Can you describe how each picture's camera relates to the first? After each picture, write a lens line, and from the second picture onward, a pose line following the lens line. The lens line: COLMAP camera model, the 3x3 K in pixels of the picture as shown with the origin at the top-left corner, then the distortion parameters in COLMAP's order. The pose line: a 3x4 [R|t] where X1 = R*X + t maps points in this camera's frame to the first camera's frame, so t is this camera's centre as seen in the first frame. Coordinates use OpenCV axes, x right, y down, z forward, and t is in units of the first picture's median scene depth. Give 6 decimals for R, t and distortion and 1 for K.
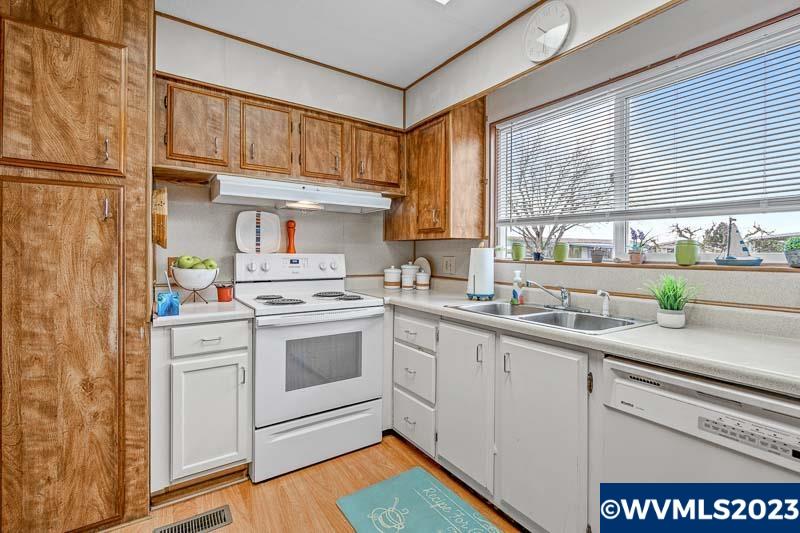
lens RADIAL K [[364.5, 0, 404.4], [0, 364.5, 254.3], [0, 0, 1]] dist [-0.003278, 0.001627]
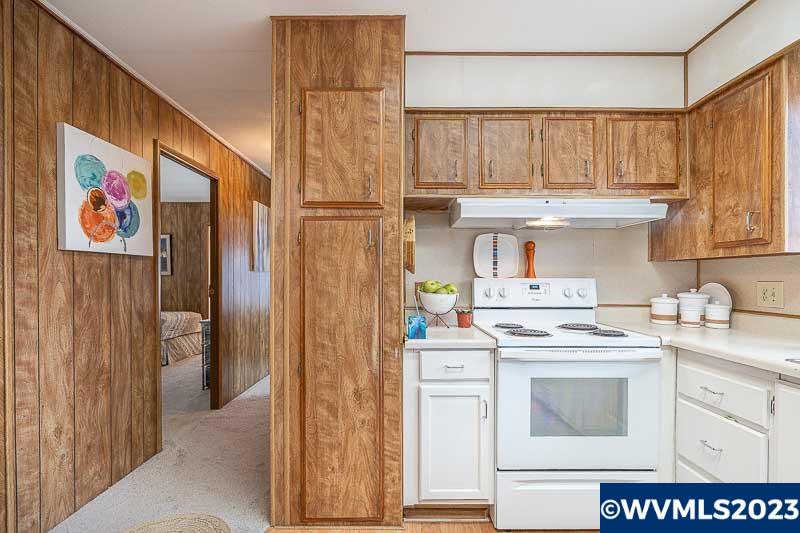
lens RADIAL K [[364.5, 0, 402.5], [0, 364.5, 280.5], [0, 0, 1]] dist [-0.003278, 0.001627]
pose [[0.827115, -0.001920, -0.562029, -0.088196], [0.003066, 0.999995, 0.001096, 0.002169], [0.562024, -0.002629, 0.827117, 0.106769]]
